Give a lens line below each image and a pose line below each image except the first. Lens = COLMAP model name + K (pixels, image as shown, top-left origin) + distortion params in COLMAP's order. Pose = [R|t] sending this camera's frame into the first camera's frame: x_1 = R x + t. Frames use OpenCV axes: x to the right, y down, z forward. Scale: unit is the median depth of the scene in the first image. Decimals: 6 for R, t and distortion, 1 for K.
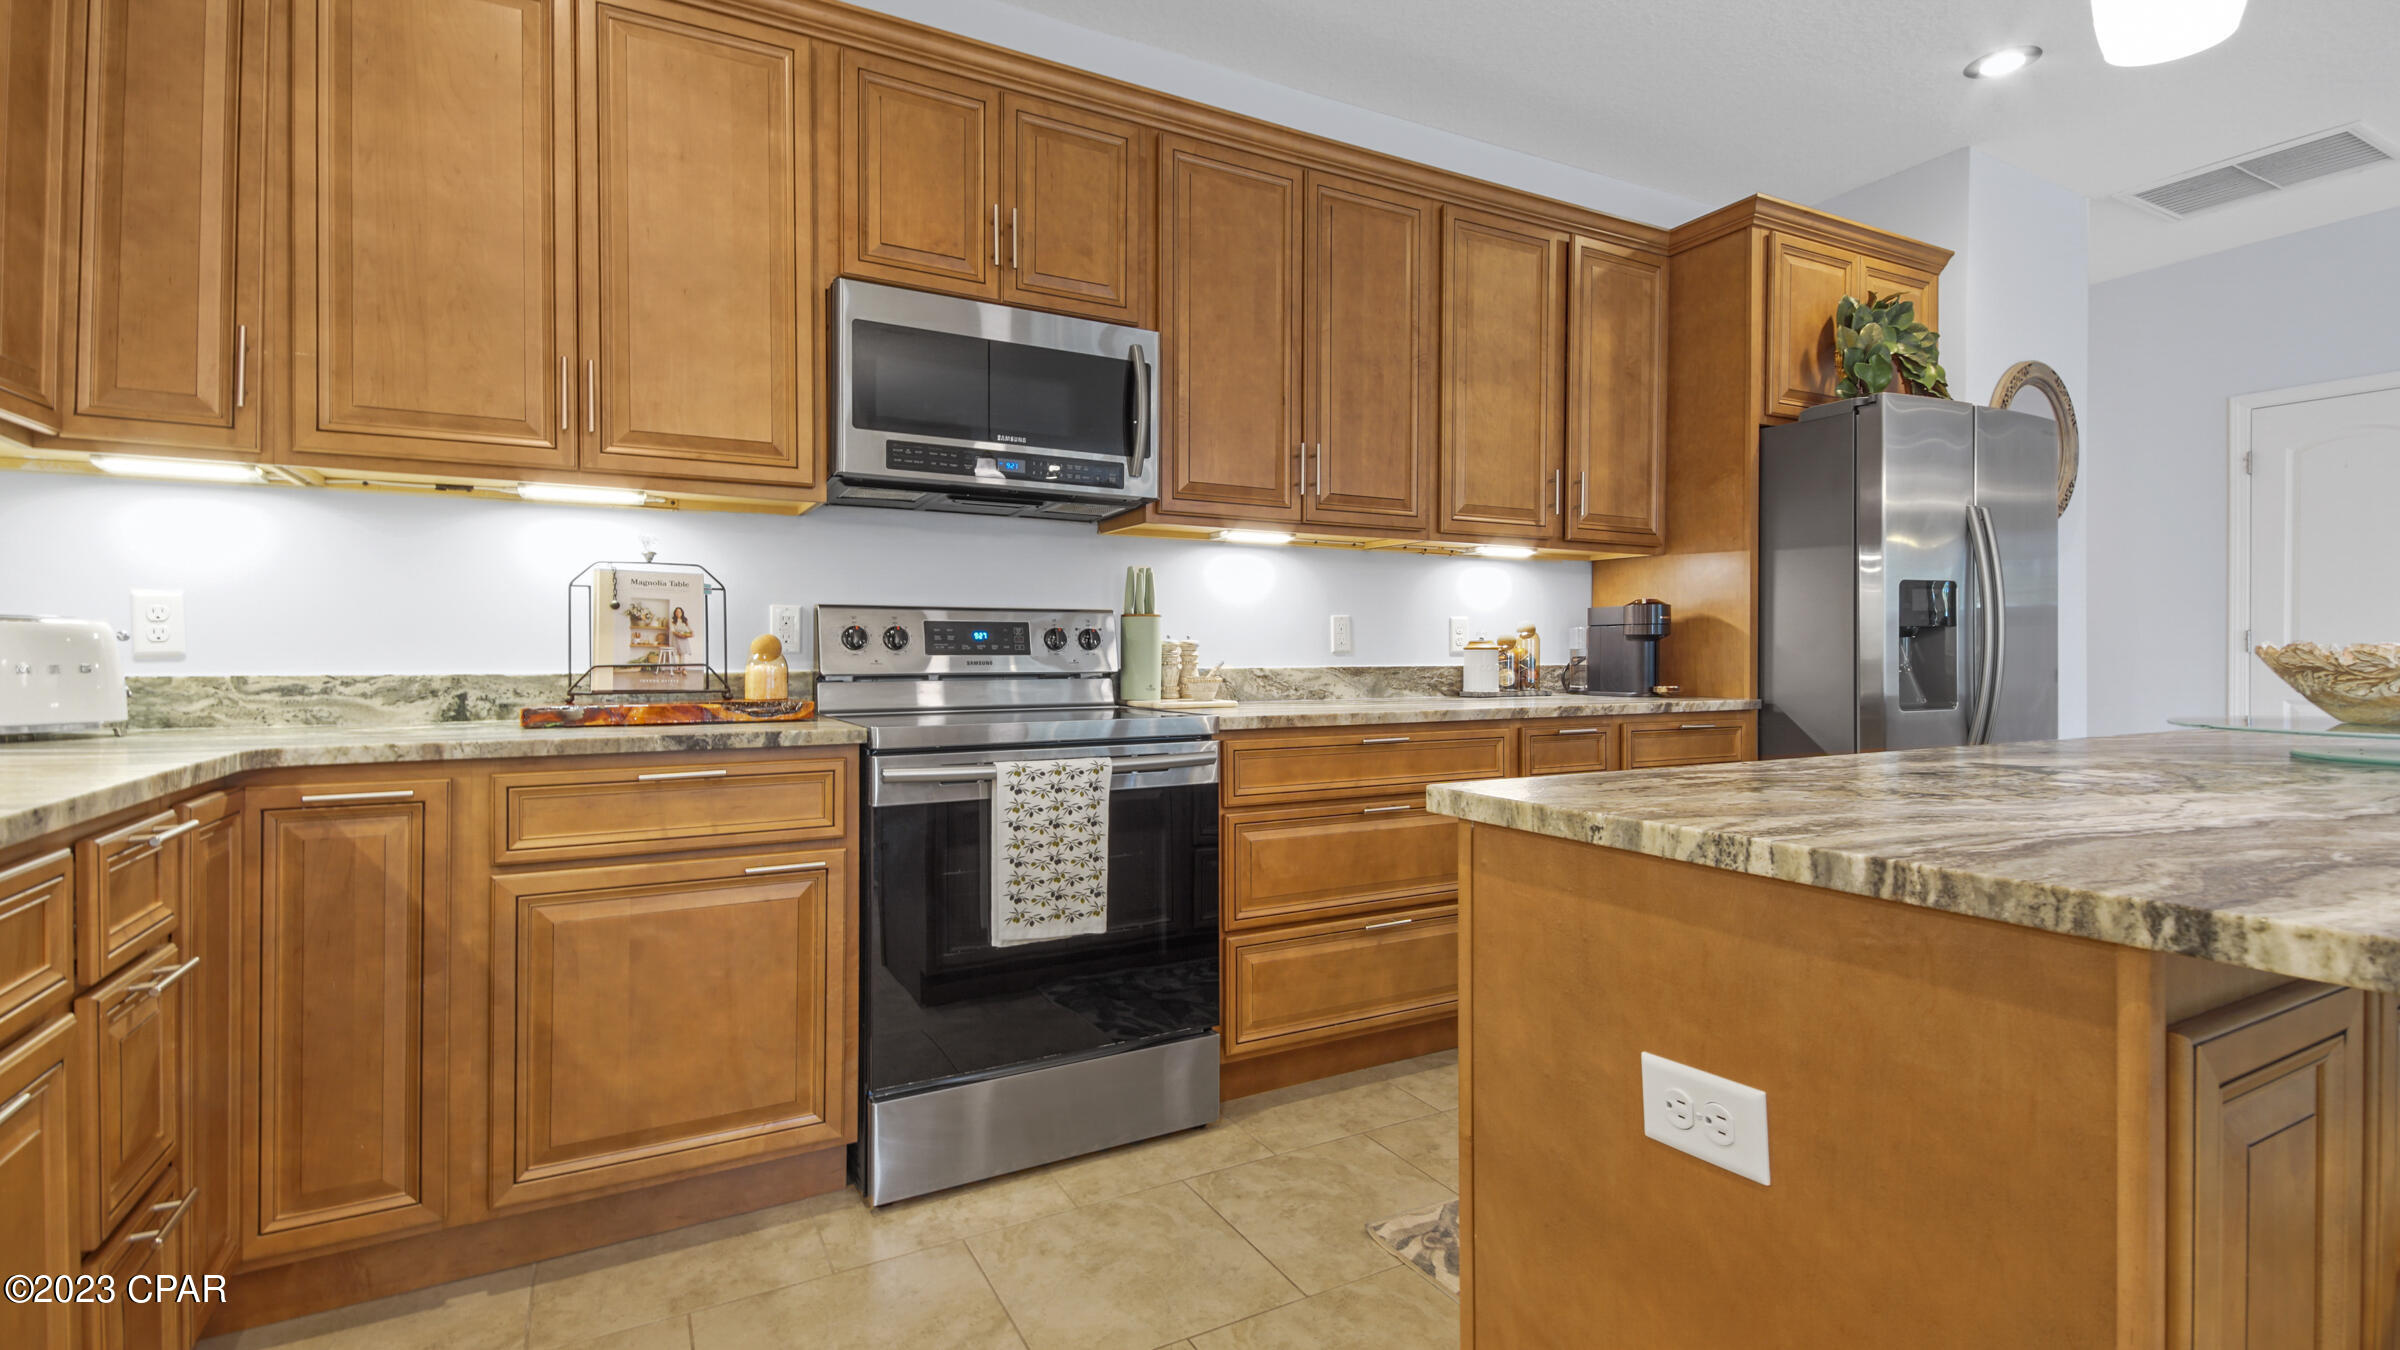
lens RADIAL K [[1076.9, 0, 1192.8], [0, 1076.9, 660.0], [0, 0, 1]] dist [0.041940, -0.024936]
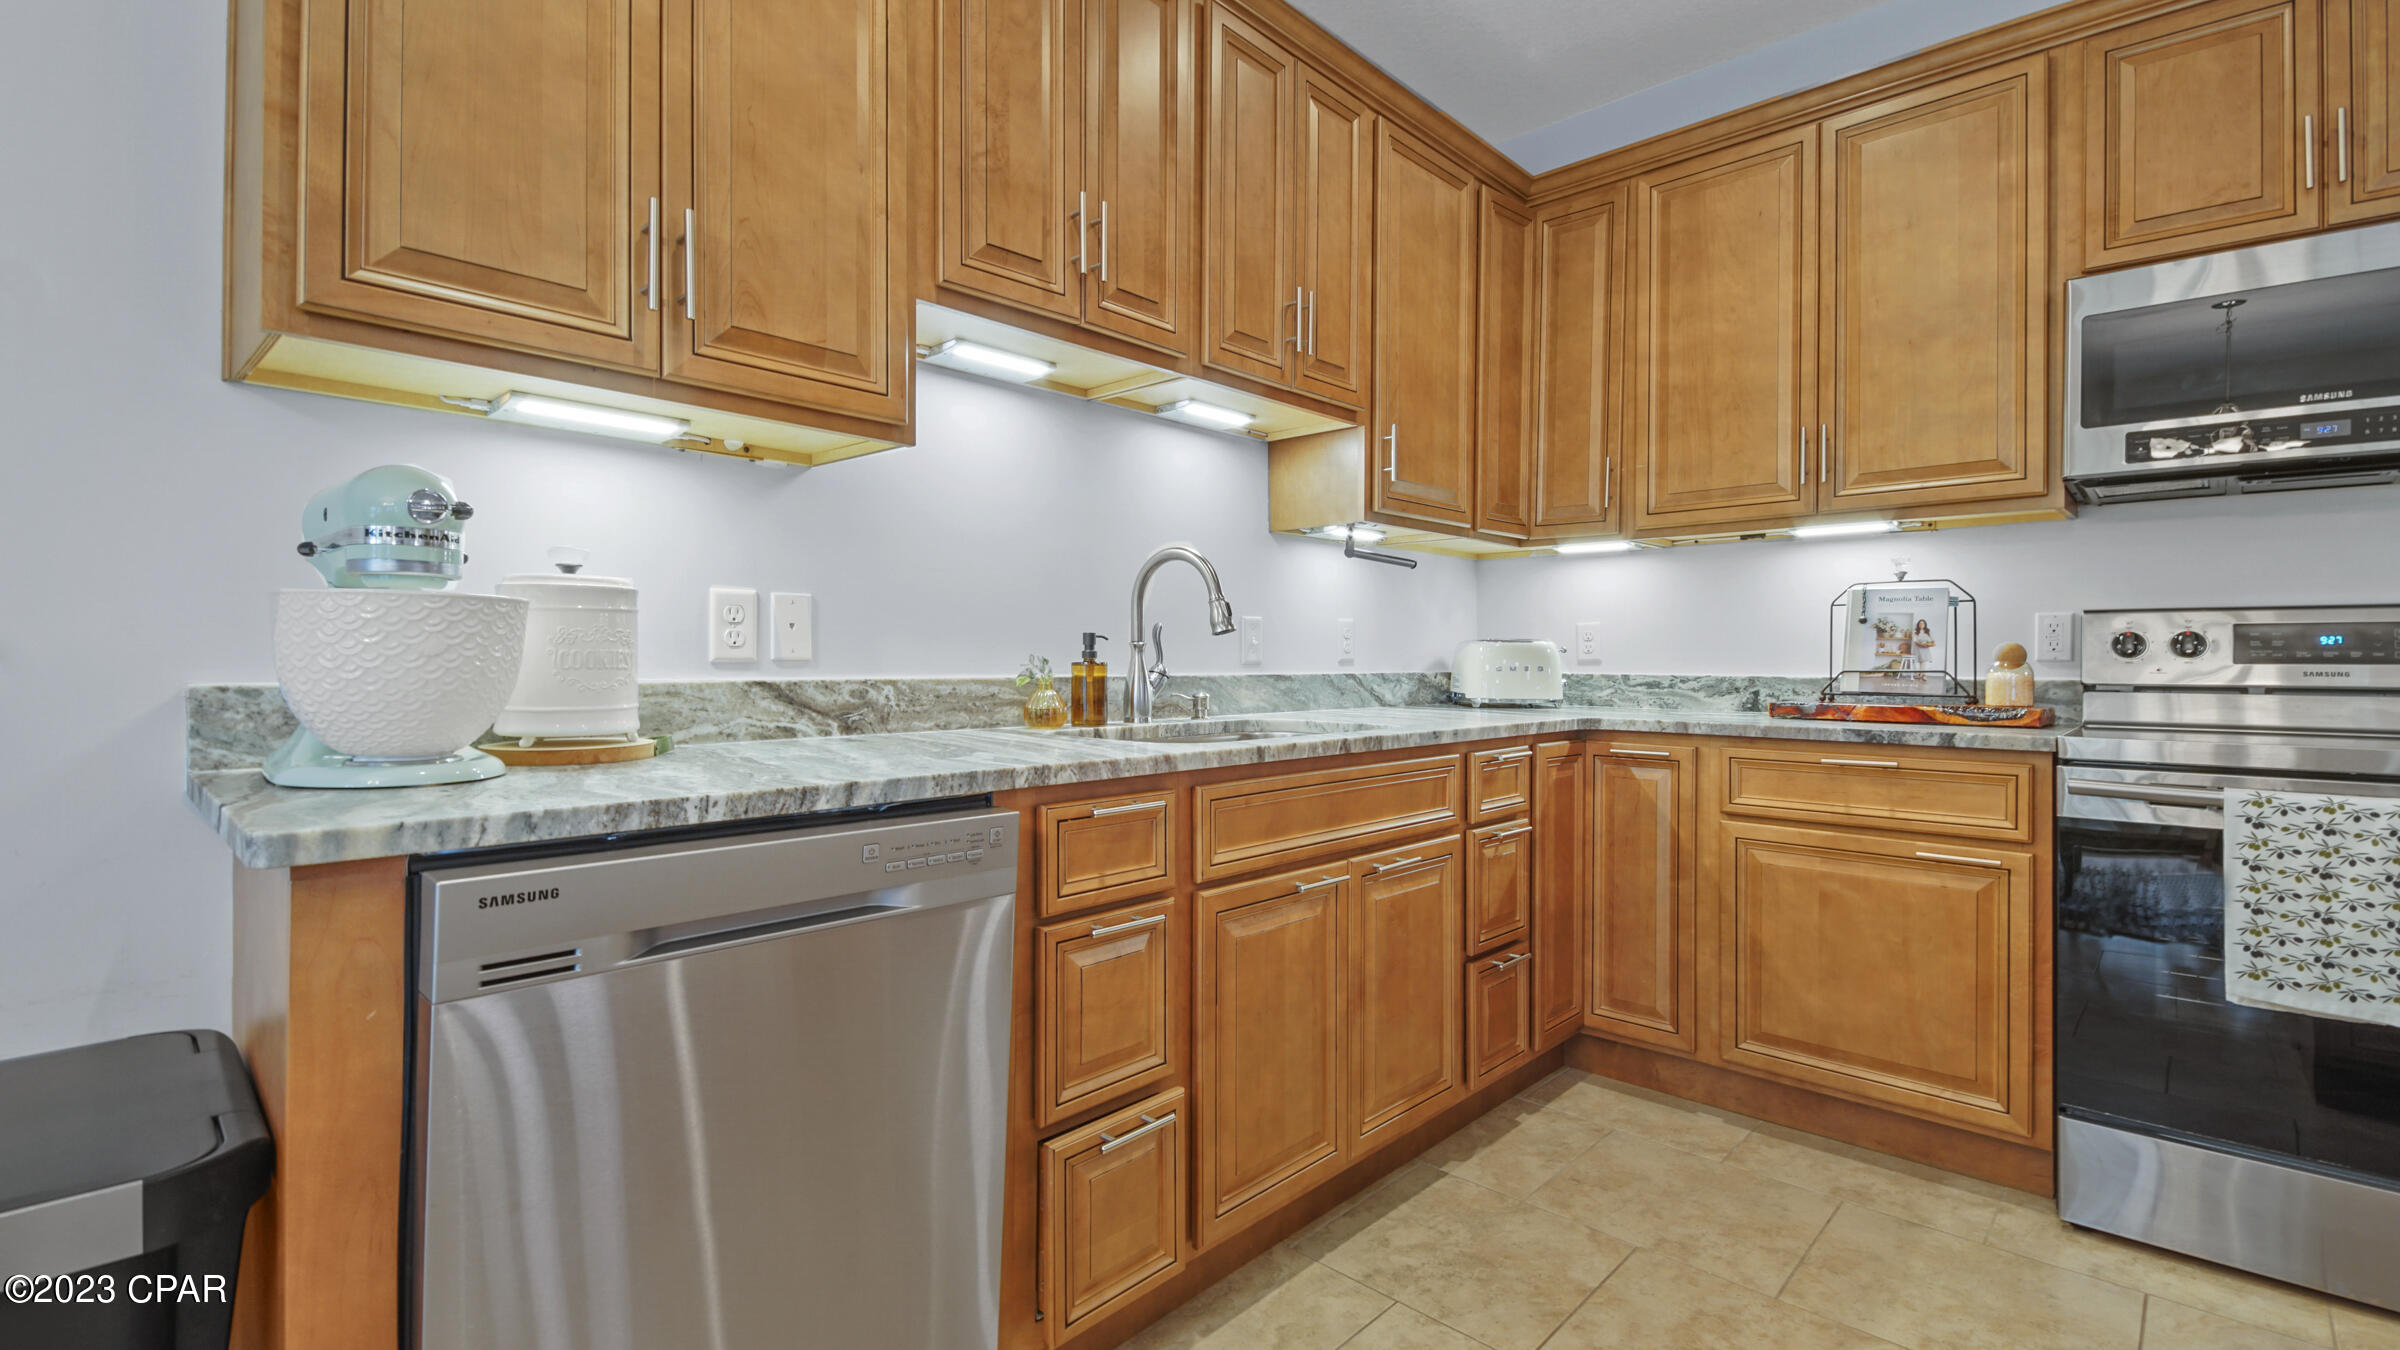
lens RADIAL K [[1076.9, 0, 1192.8], [0, 1076.9, 660.0], [0, 0, 1]] dist [0.041940, -0.024936]
pose [[0.313242, 0.002666, -0.949669, 0.399980], [-0.008241, 0.999966, 0.000088, -0.001265], [0.949637, 0.007799, 0.313254, -0.067462]]
